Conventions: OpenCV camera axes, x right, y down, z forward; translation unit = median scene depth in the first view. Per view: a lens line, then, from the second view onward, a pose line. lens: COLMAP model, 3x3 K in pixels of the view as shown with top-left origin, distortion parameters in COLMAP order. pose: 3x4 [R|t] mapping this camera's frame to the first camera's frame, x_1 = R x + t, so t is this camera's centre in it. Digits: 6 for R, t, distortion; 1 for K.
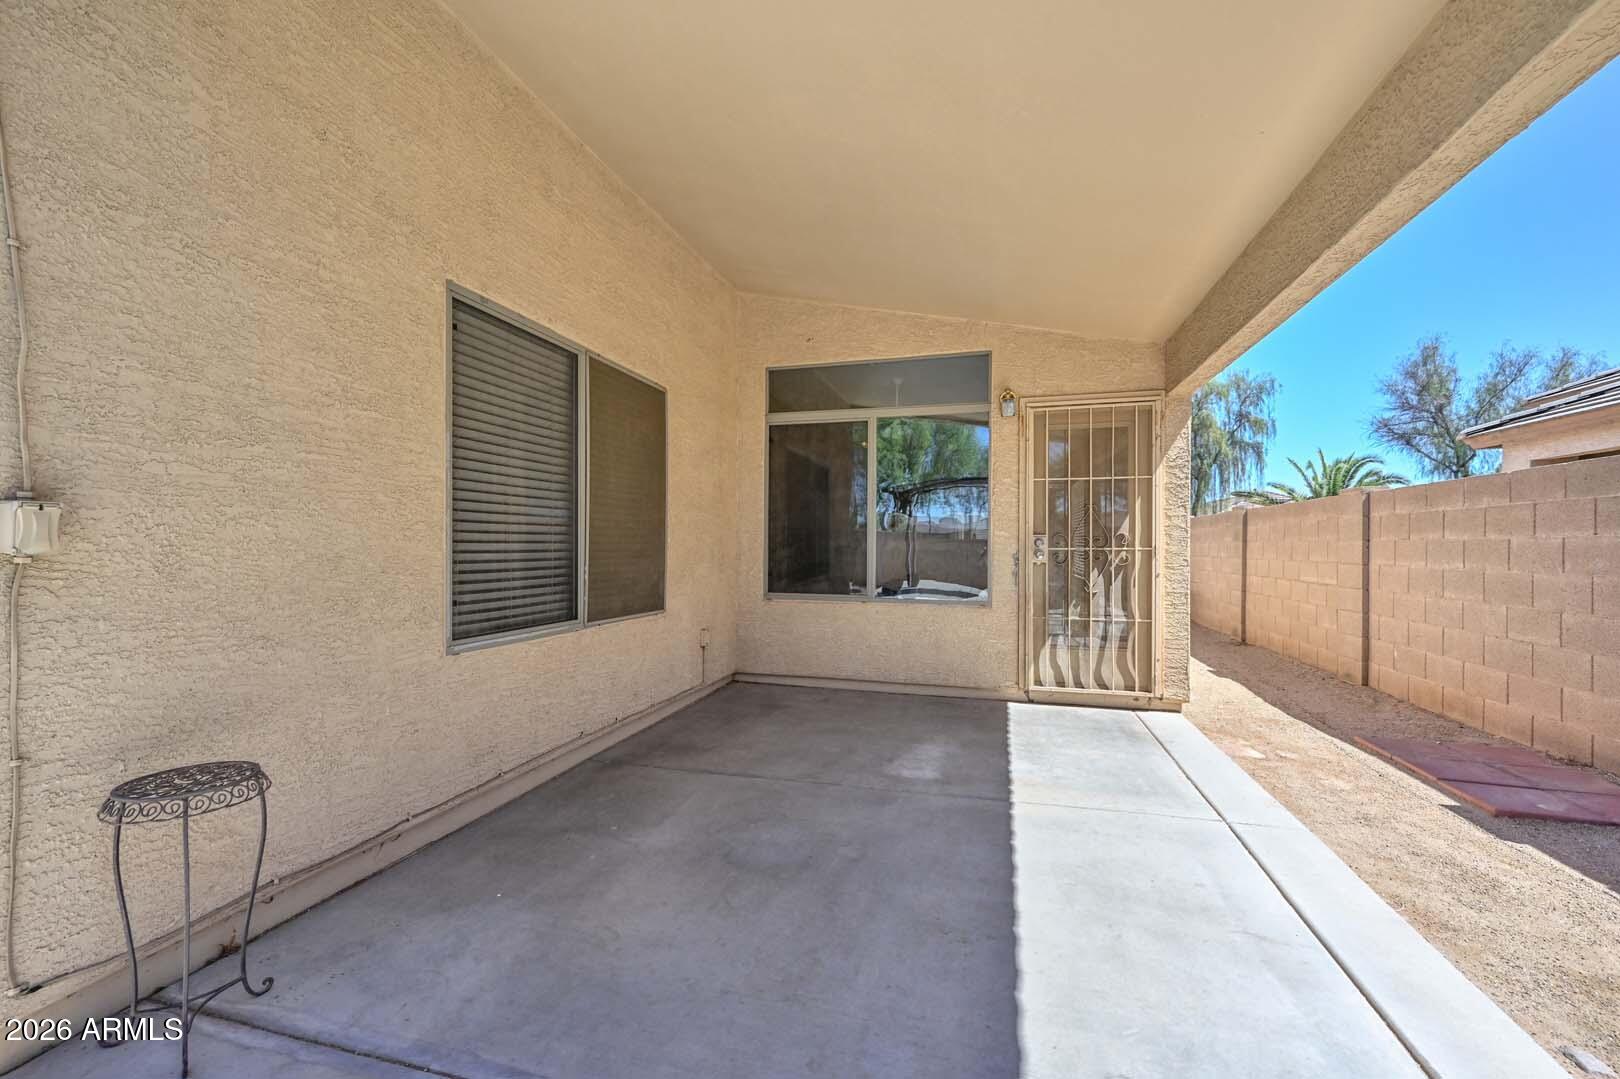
lens RADIAL K [[644.4, 0, 801.3], [0, 644.4, 554.9], [0, 0, 1]] dist [-0.013316, -0.000131]
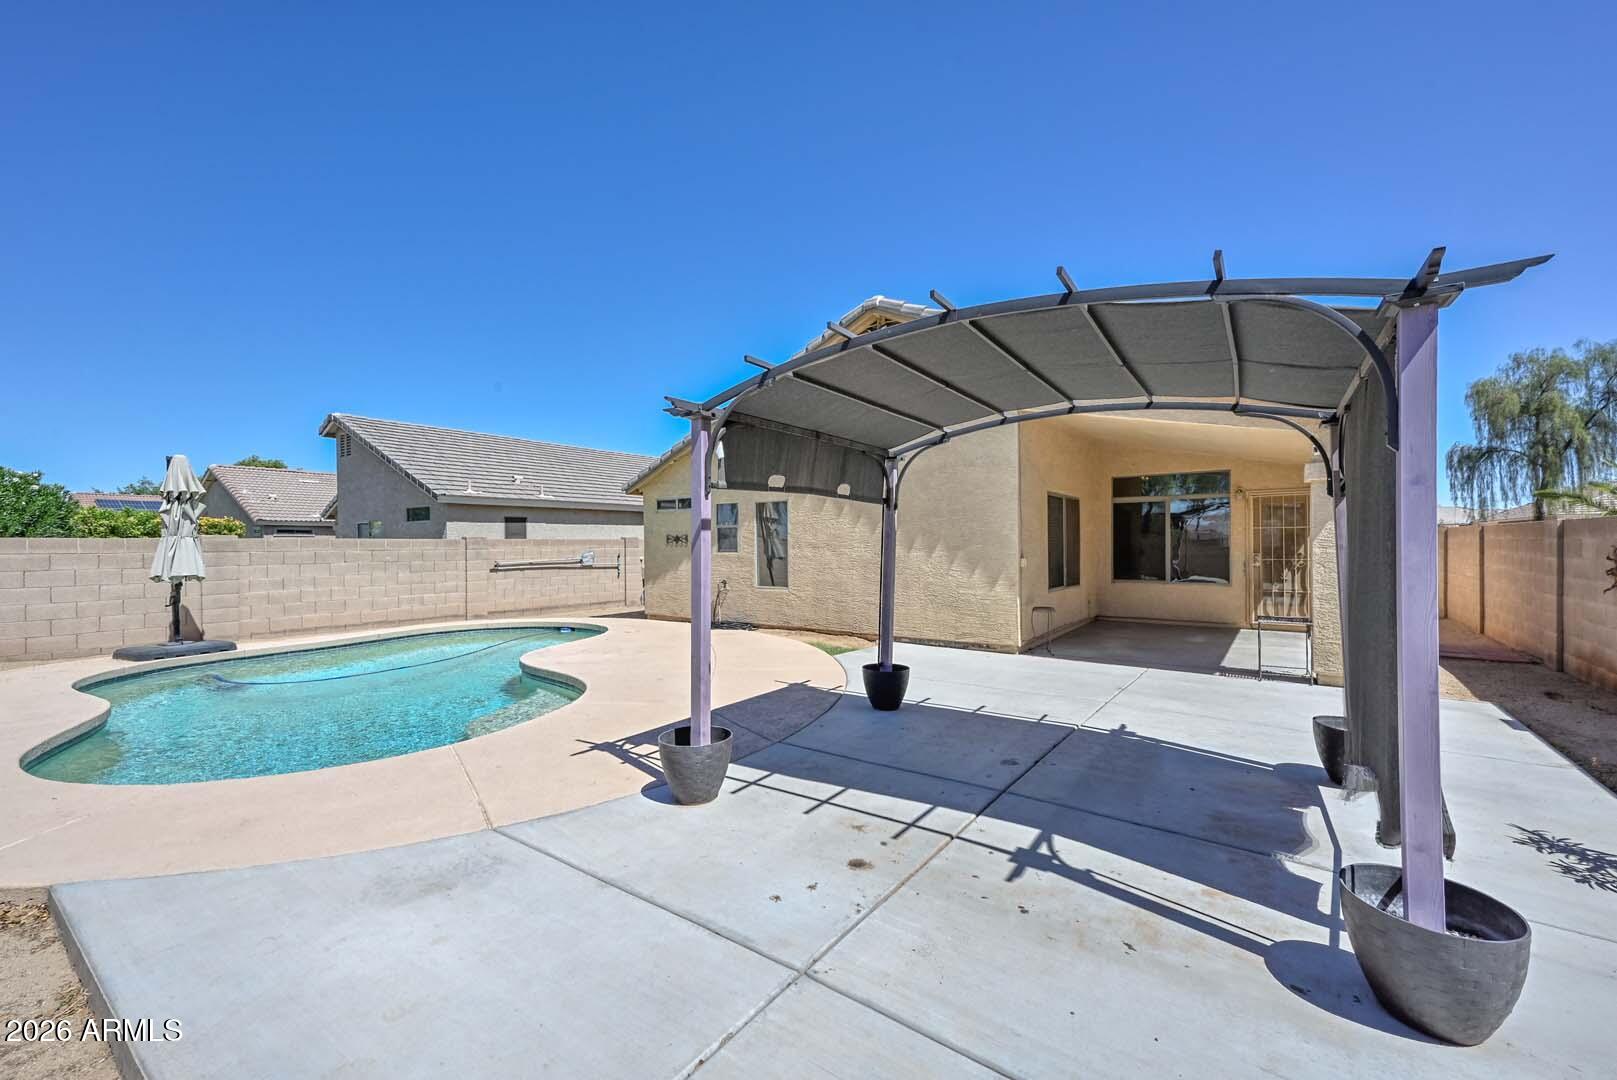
lens RADIAL K [[650.3, 0, 791.8], [0, 650.3, 549.1], [0, 0, 1]] dist [0.003944, 0.000121]
pose [[0.933431, -0.012027, -0.358554, -0.331035], [0.010714, 0.999927, -0.005649, -0.051346], [0.358596, 0.001431, 0.933492, -1.731905]]
